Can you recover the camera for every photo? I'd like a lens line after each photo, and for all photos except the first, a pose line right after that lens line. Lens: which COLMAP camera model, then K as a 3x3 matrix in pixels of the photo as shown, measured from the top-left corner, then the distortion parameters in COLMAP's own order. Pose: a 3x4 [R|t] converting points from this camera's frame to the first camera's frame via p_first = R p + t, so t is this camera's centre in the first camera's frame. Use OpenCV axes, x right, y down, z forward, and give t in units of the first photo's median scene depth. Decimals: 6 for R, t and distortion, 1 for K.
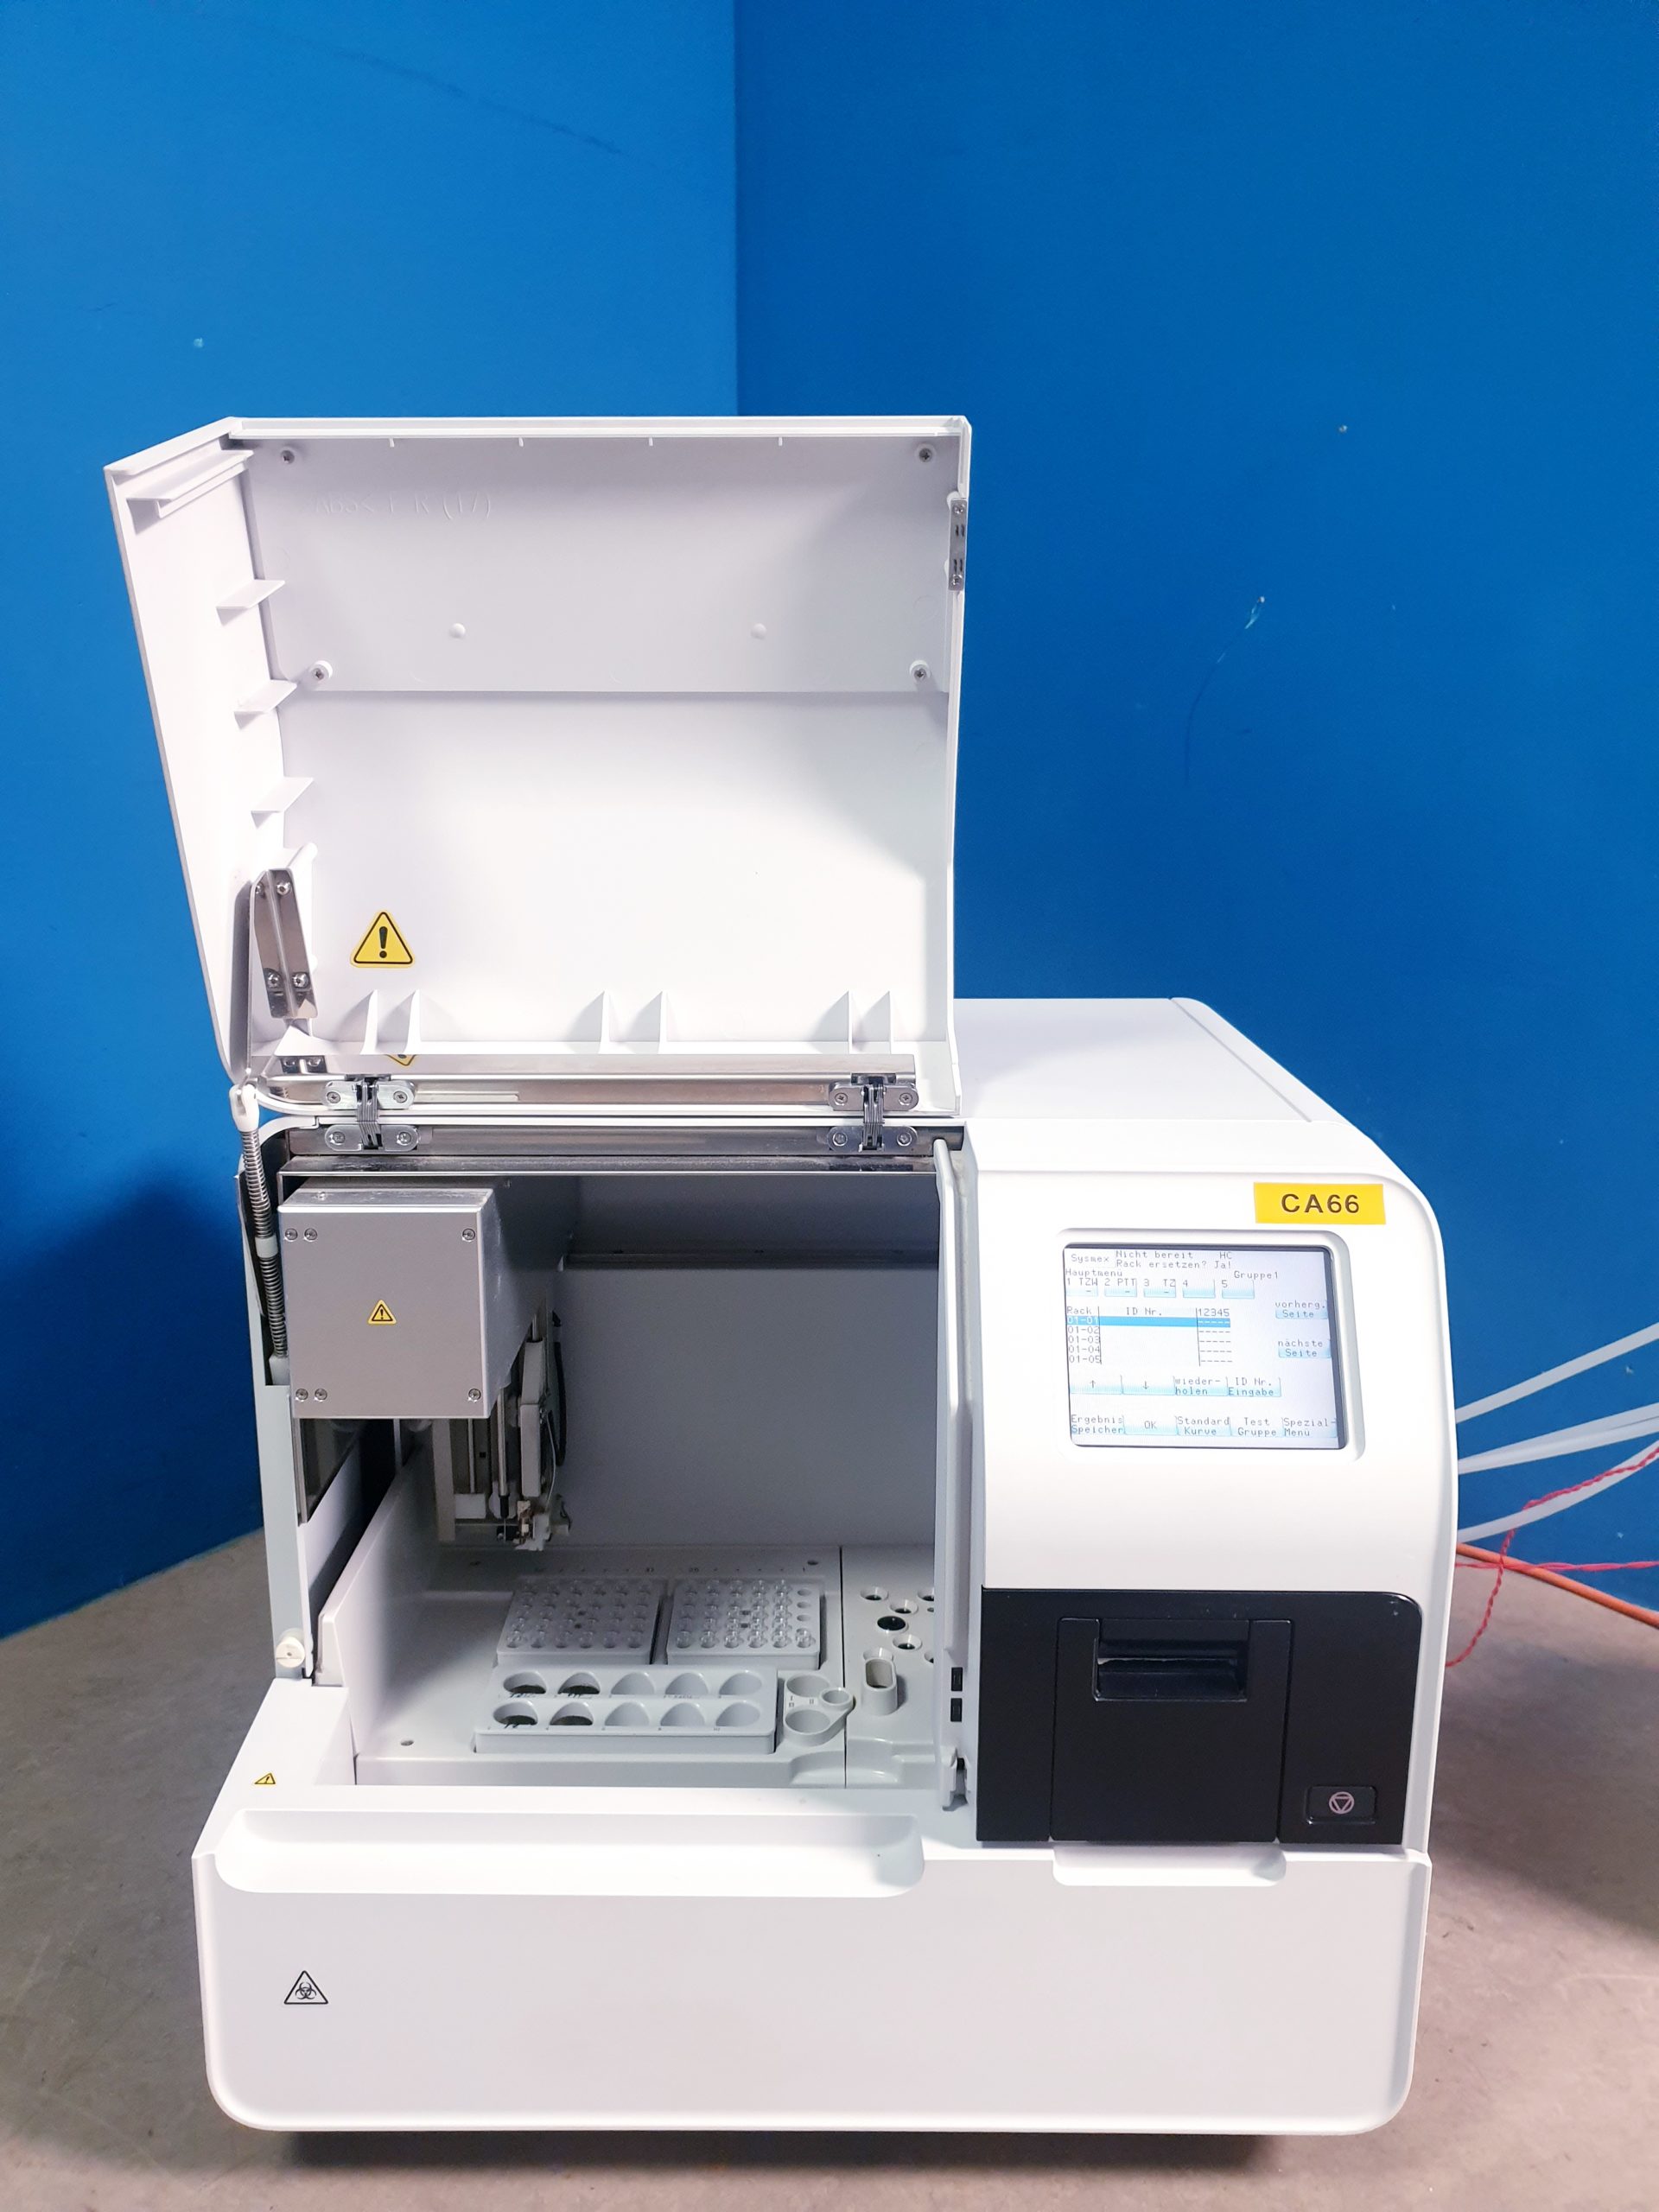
lens RADIAL K [[1745.4, 0, 817.4], [0, 1745.4, 1102.9], [0, 0, 1]] dist [0.001160, 0.019423]
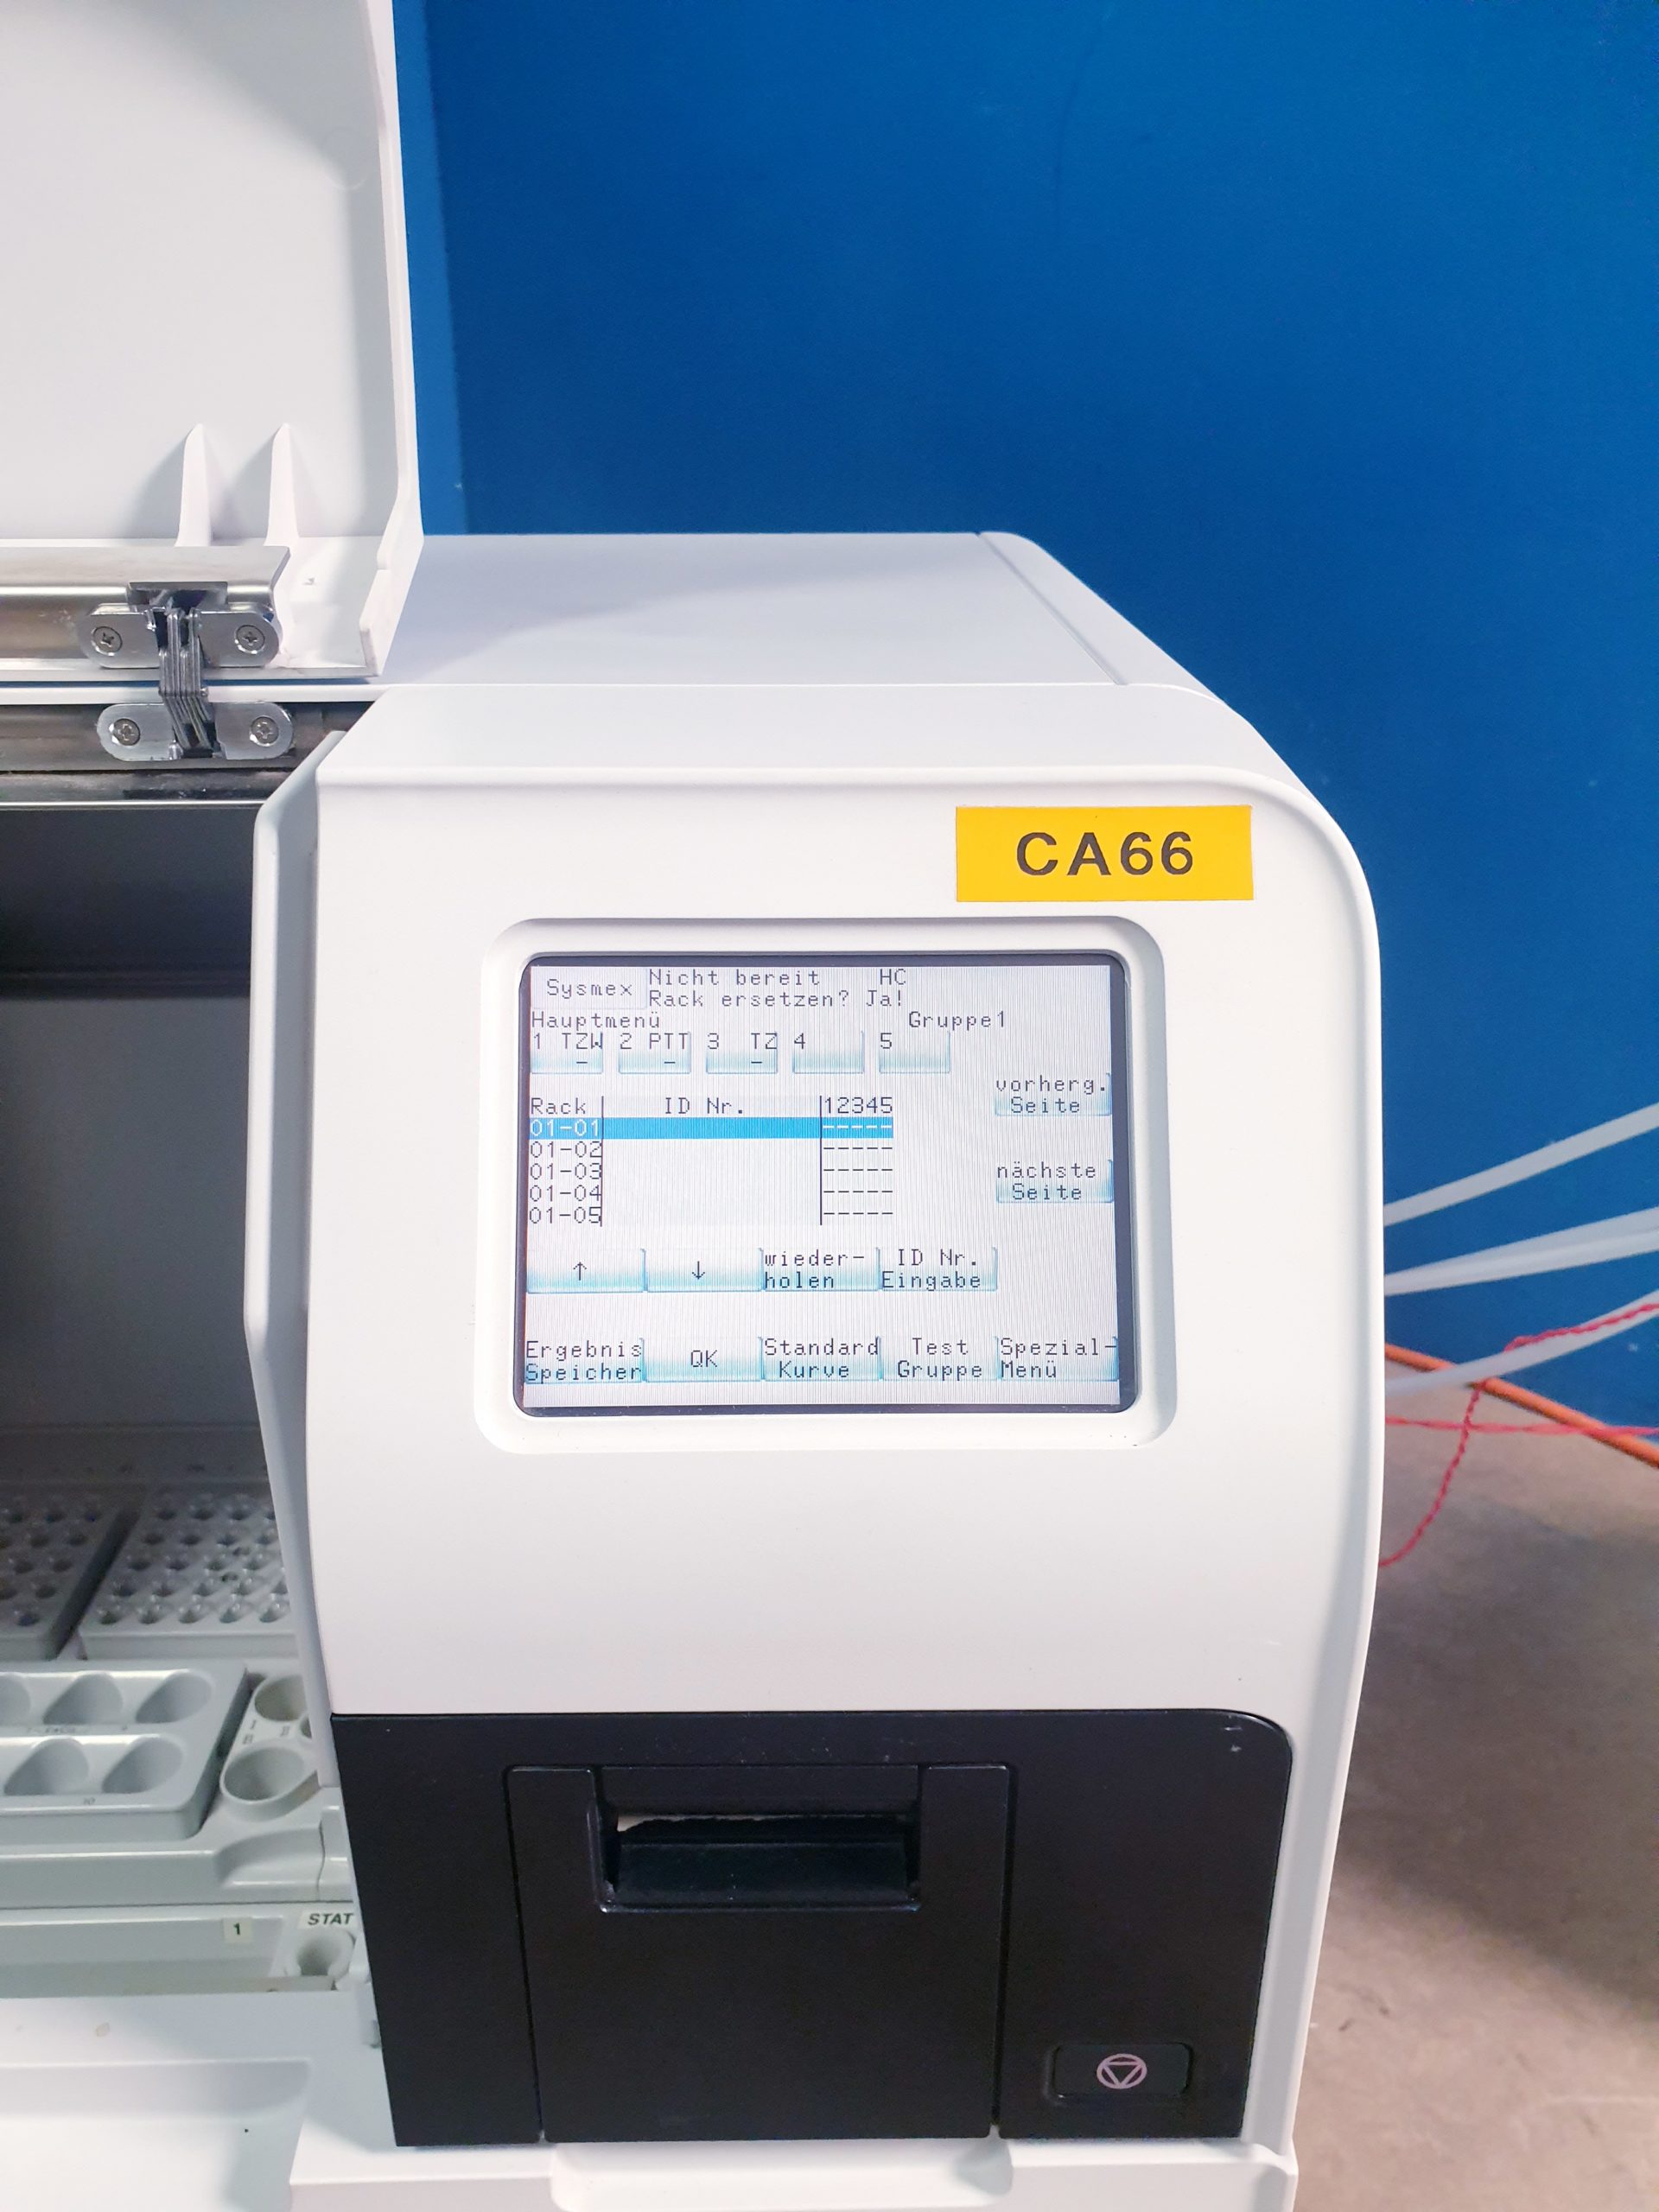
lens RADIAL K [[1745.4, 0, 832.7], [0, 1745.4, 1139.2], [0, 0, 1]] dist [0.001160, 0.019423]
pose [[0.999830, -0.010495, 0.015138, 0.197392], [0.007440, 0.981884, 0.189337, 0.041414], [-0.016851, -0.189192, 0.981796, 0.520506]]
